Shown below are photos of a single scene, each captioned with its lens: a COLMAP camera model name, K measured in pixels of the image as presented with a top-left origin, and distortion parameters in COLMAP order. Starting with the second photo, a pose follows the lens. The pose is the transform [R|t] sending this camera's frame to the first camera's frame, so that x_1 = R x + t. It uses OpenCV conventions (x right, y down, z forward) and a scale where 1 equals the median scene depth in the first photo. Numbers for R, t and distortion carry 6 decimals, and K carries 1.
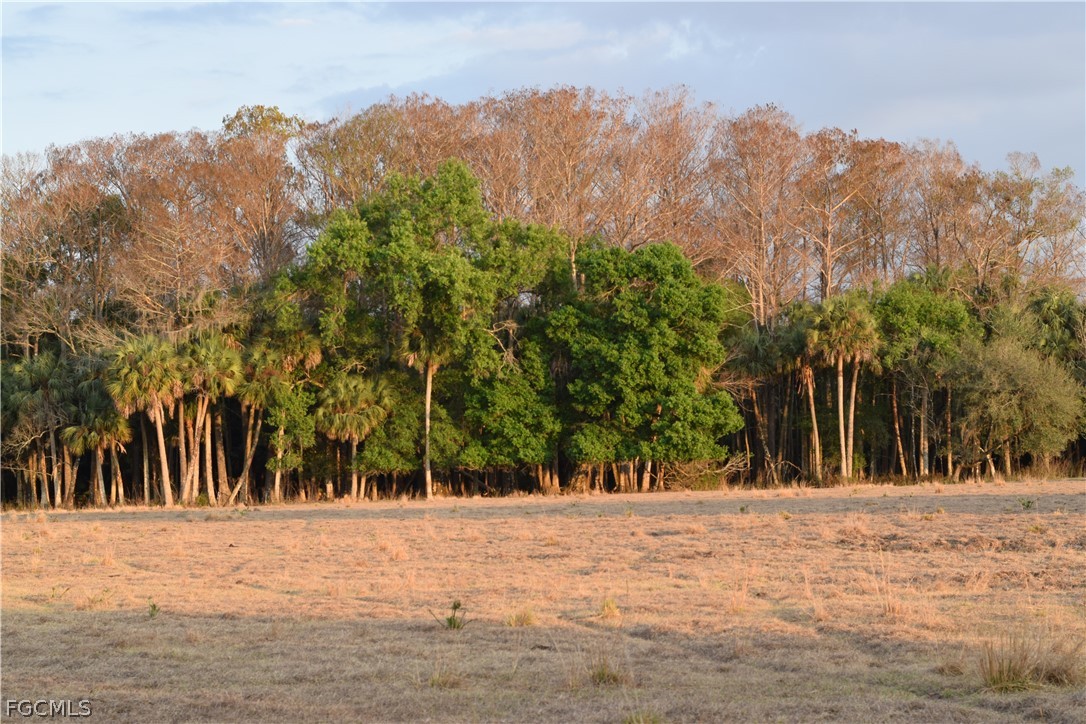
lens RADIAL K [[2374.4, 0, 542.8], [0, 2374.4, 363.2], [0, 0, 1]] dist [0.056214, 0.000000]
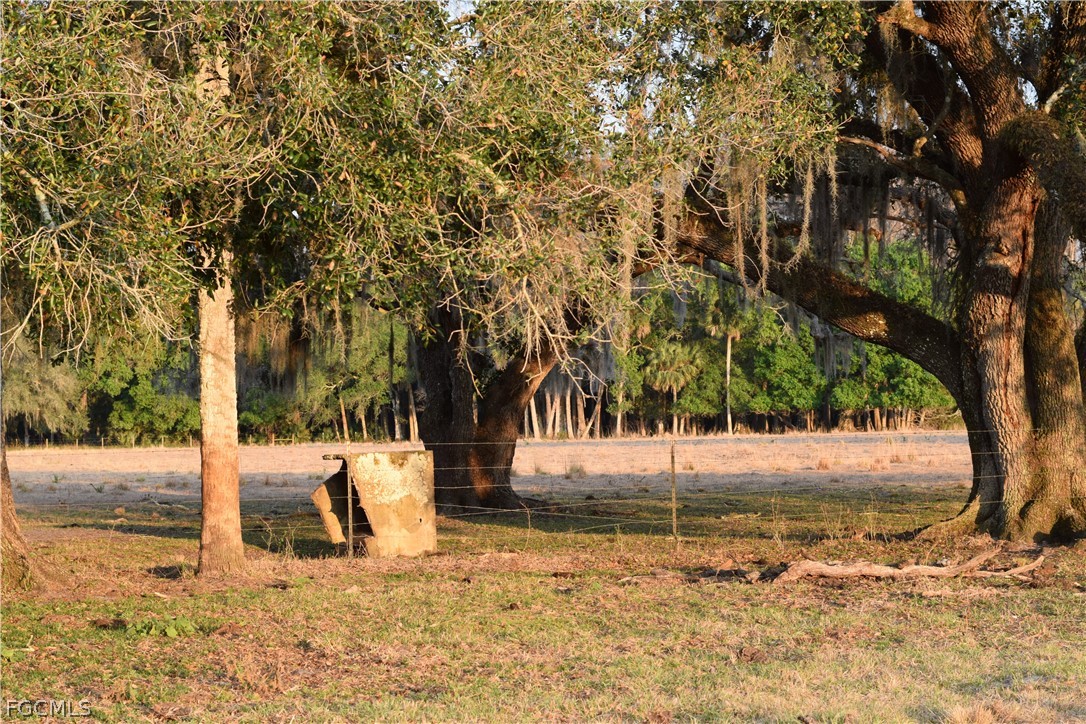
lens RADIAL K [[2374.4, 0, 543.5], [0, 2374.4, 361.8], [0, 0, 1]] dist [0.056214, 0.000000]
pose [[0.977151, 0.001186, -0.212542, 0.134364], [0.003830, 0.999724, 0.023187, -0.015349], [0.212511, -0.023471, 0.976877, -0.323496]]
